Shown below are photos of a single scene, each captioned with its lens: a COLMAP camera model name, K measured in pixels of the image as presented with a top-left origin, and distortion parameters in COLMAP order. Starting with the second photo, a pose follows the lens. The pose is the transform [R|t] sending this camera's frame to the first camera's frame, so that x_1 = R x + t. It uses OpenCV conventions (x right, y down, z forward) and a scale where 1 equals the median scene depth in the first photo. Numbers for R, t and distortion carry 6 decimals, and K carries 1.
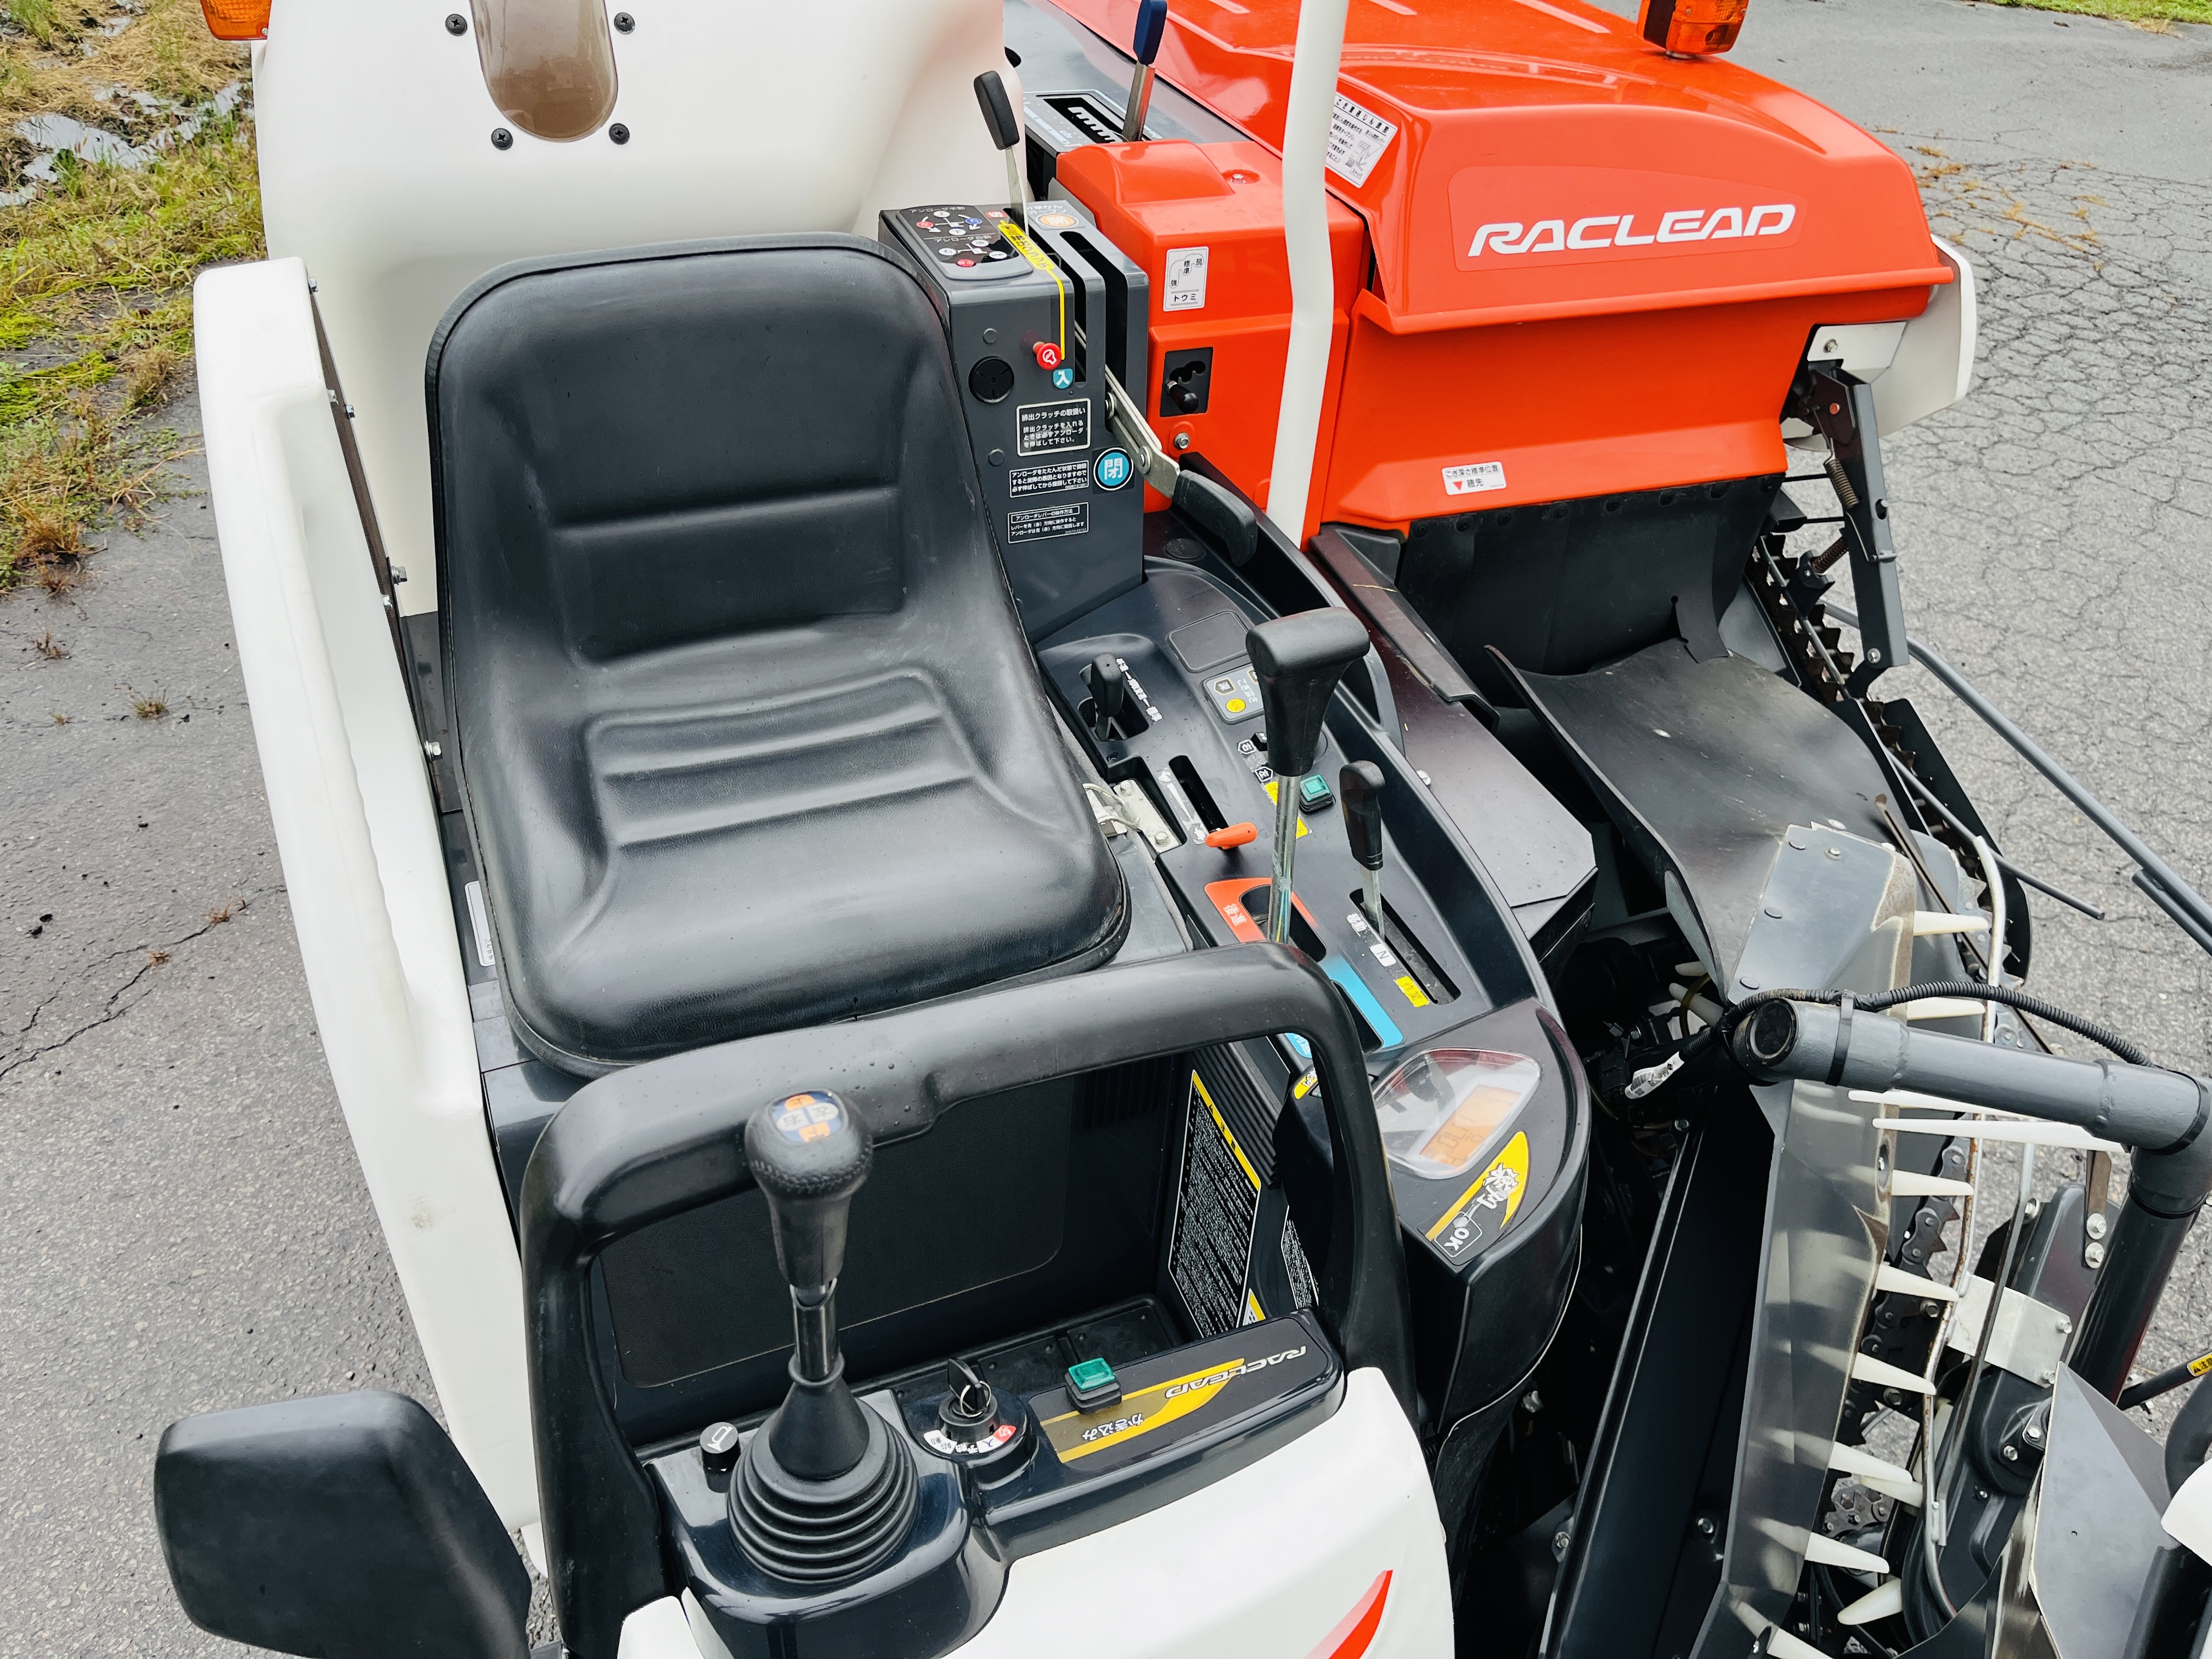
lens RADIAL K [[1659.4, 0, 1103.9], [0, 1659.4, 796.6], [0, 0, 1]] dist [0.074304, -0.107452]
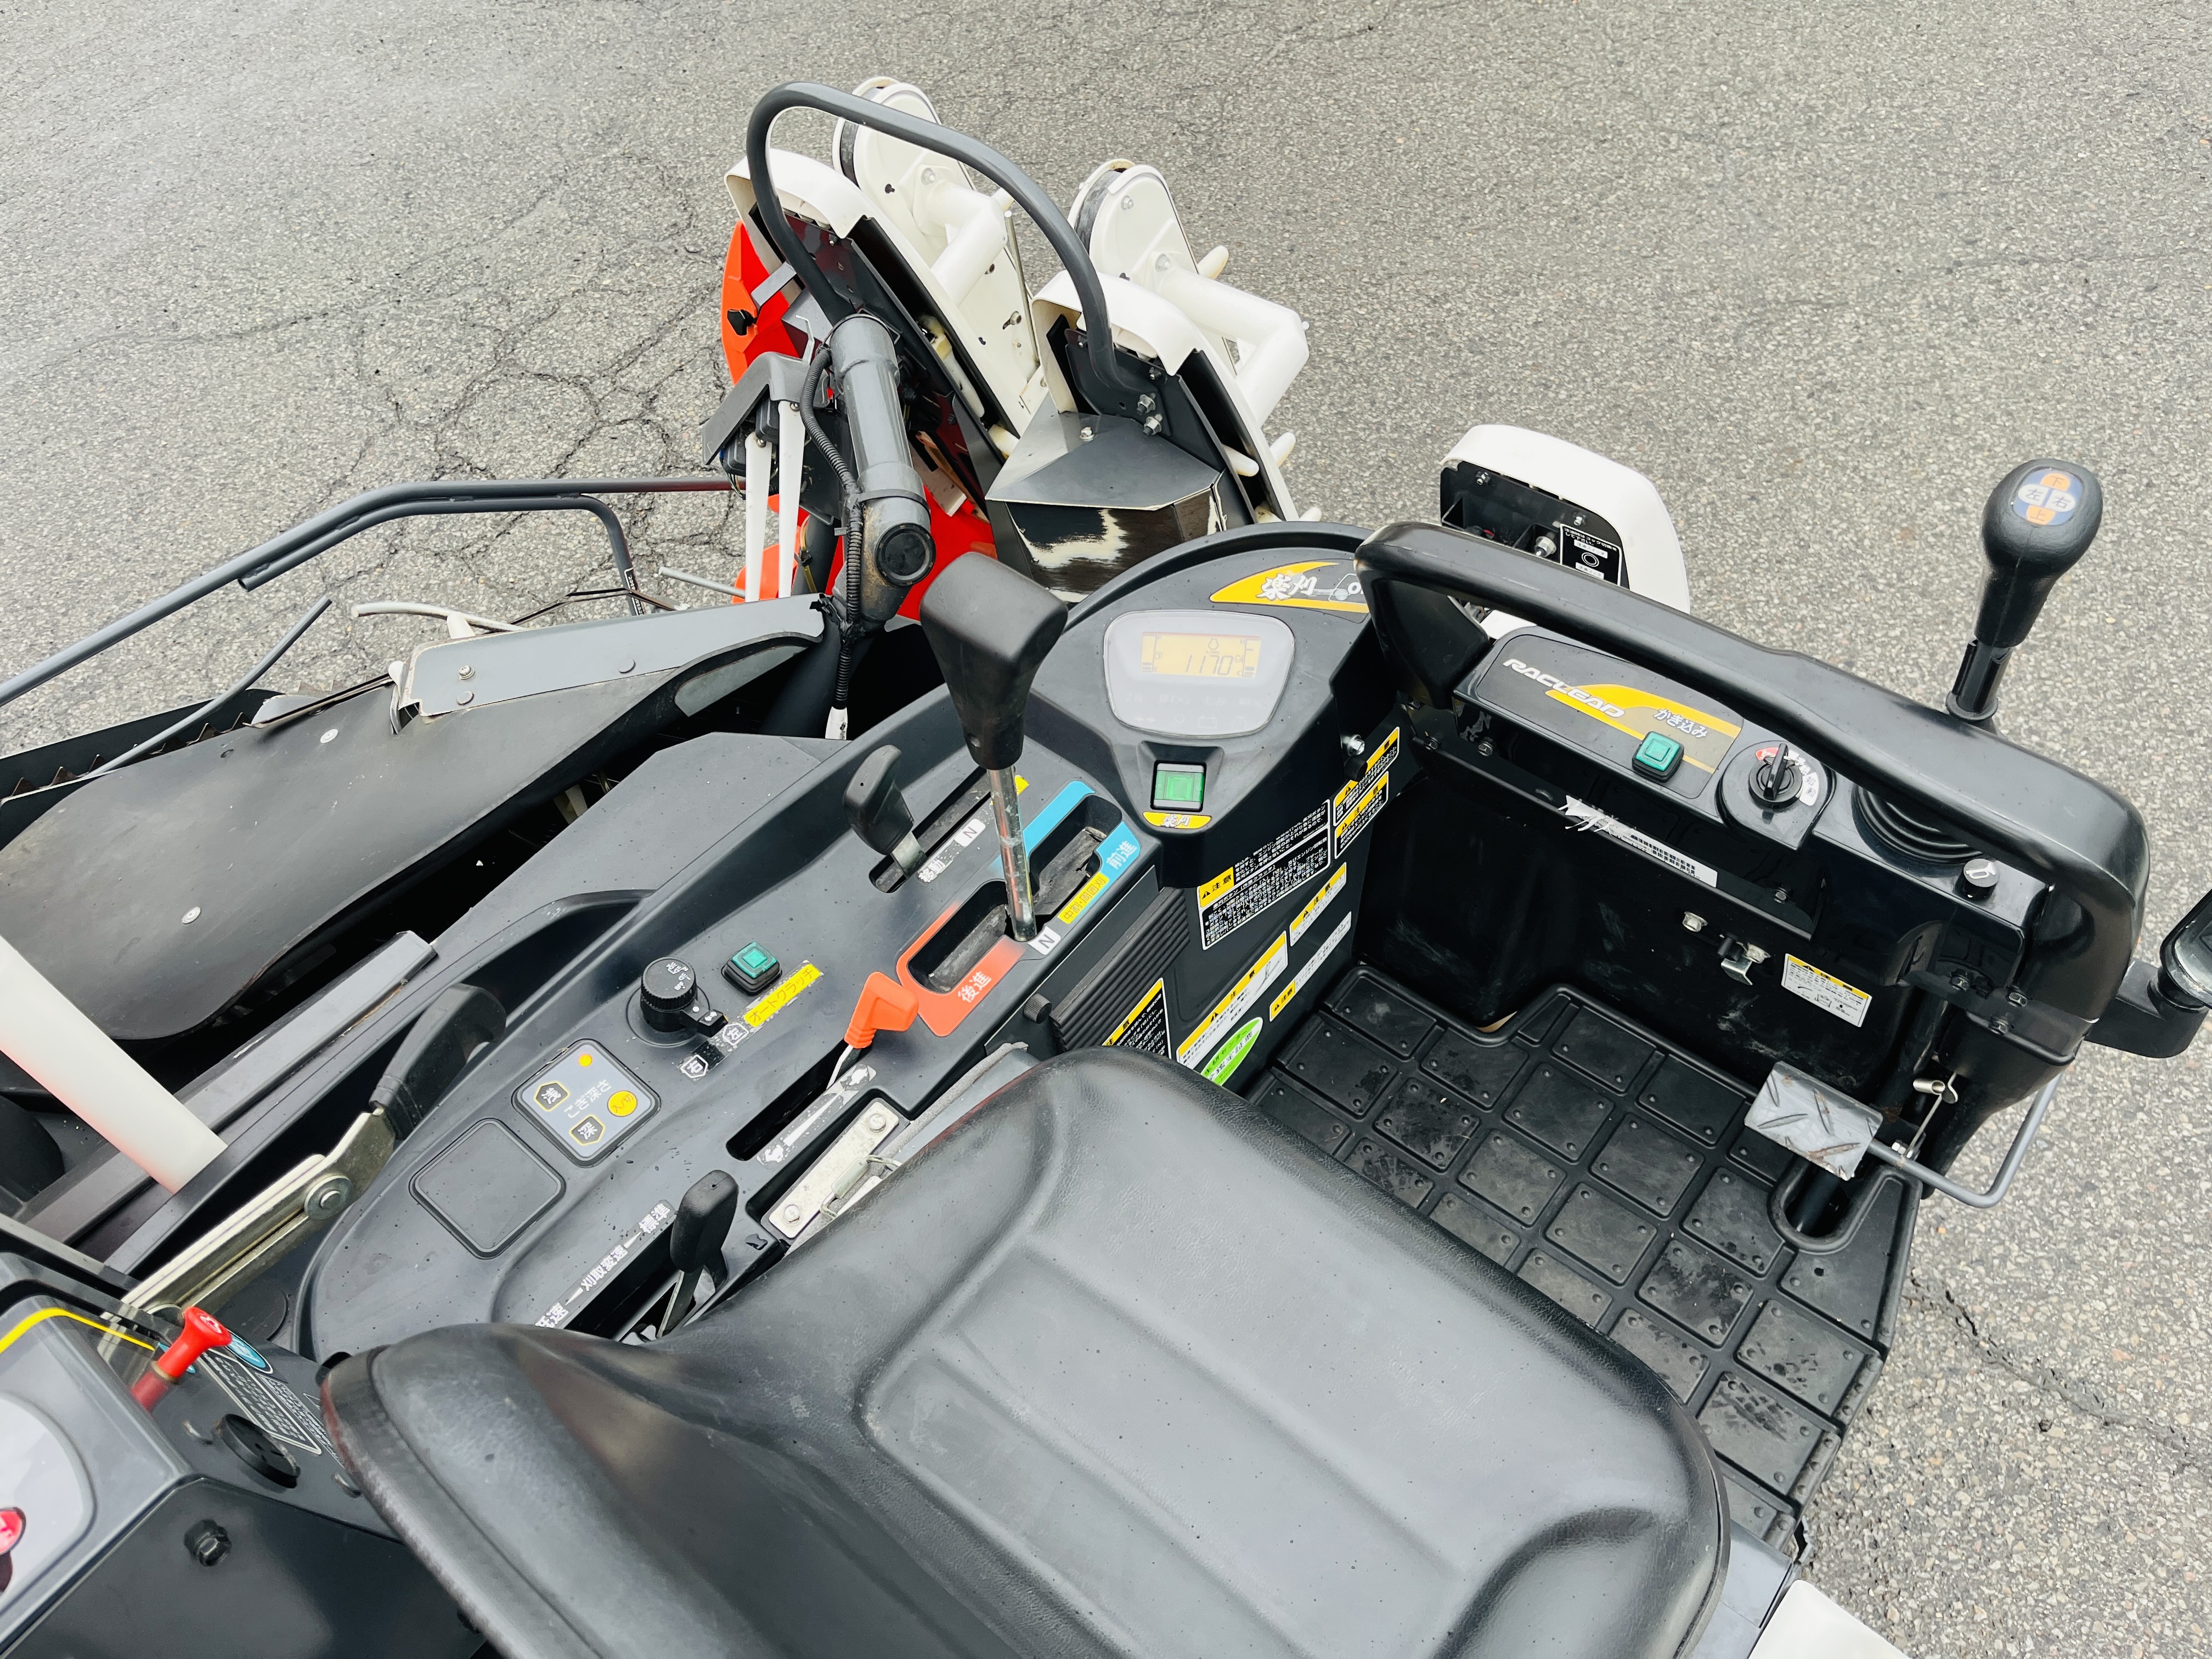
lens RADIAL K [[1659.4, 0, 1090.1], [0, 1659.4, 823.8], [0, 0, 1]] dist [0.074304, -0.107452]
pose [[-0.484349, -0.693101, 0.533870, -0.268257], [0.582755, 0.199549, 0.787767, -0.452123], [-0.652535, 0.692669, 0.307257, 0.522721]]
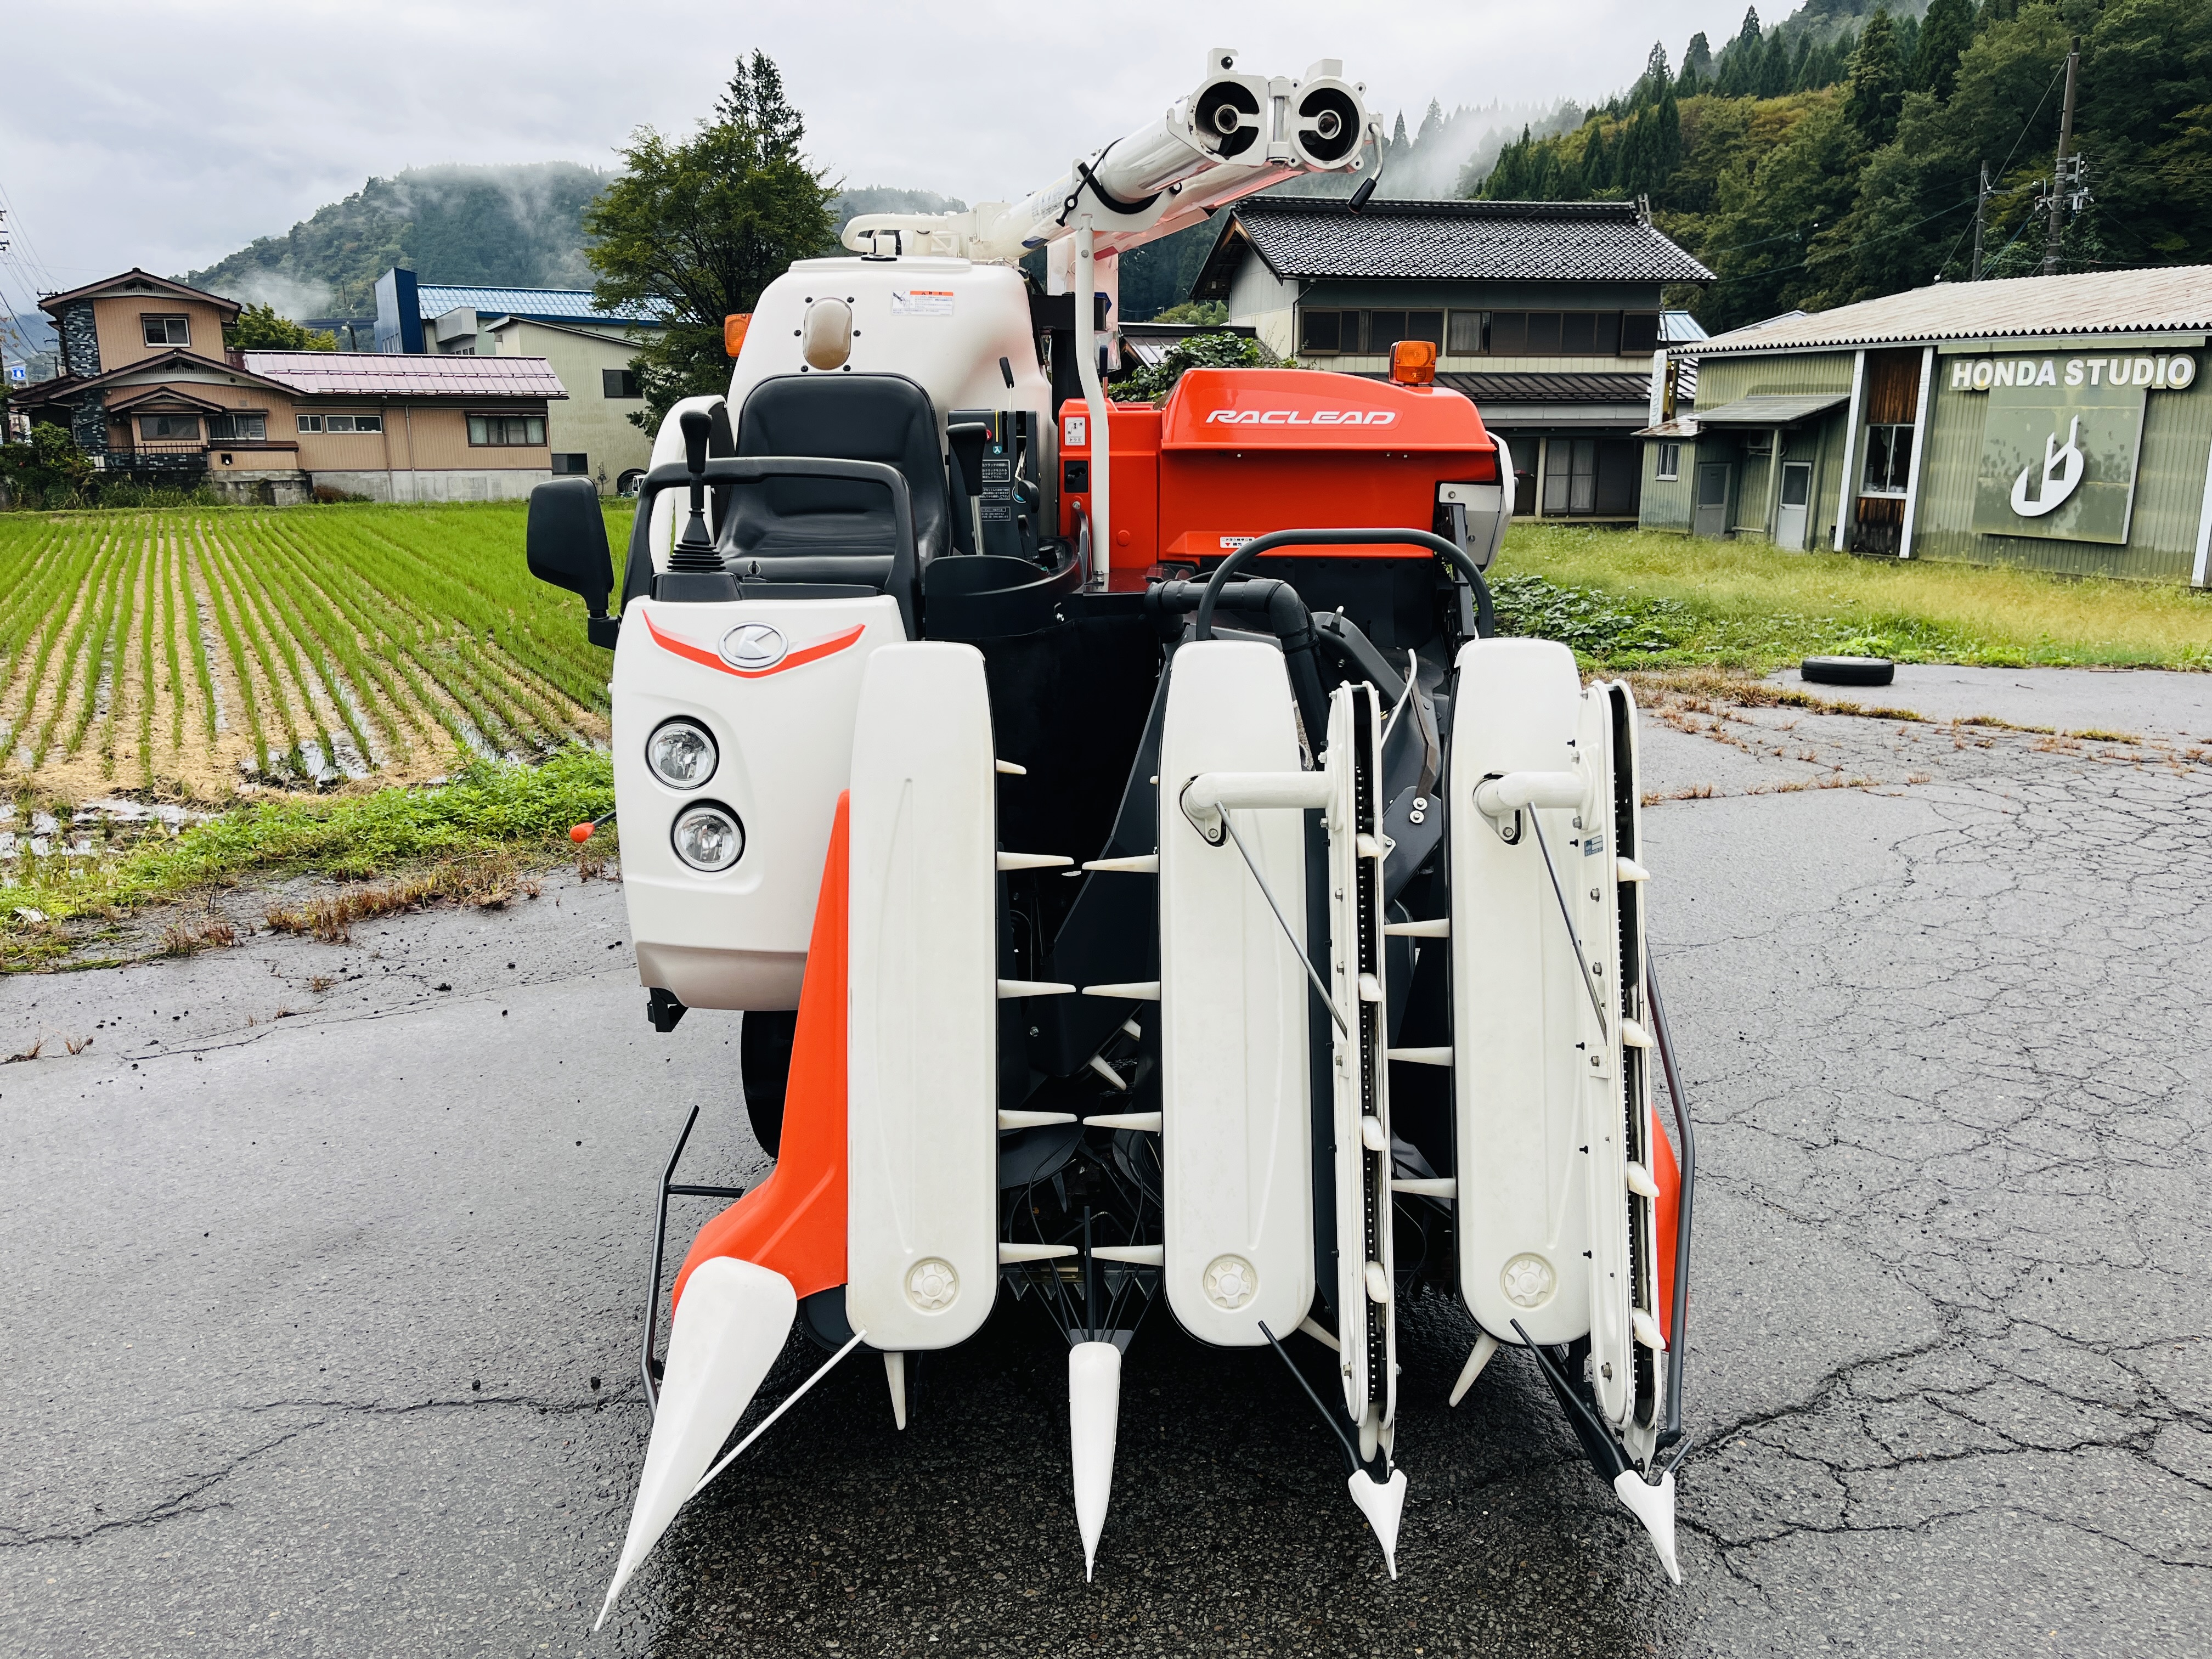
lens RADIAL K [[1659.4, 0, 1110.4], [0, 1659.4, 828.3], [0, 0, 1]] dist [0.074304, -0.107452]
pose [[0.930078, 0.020119, -0.366811, 0.903063], [-0.170426, 0.908179, -0.382316, 1.004941], [0.325438, 0.418097, 0.848107, -0.662153]]
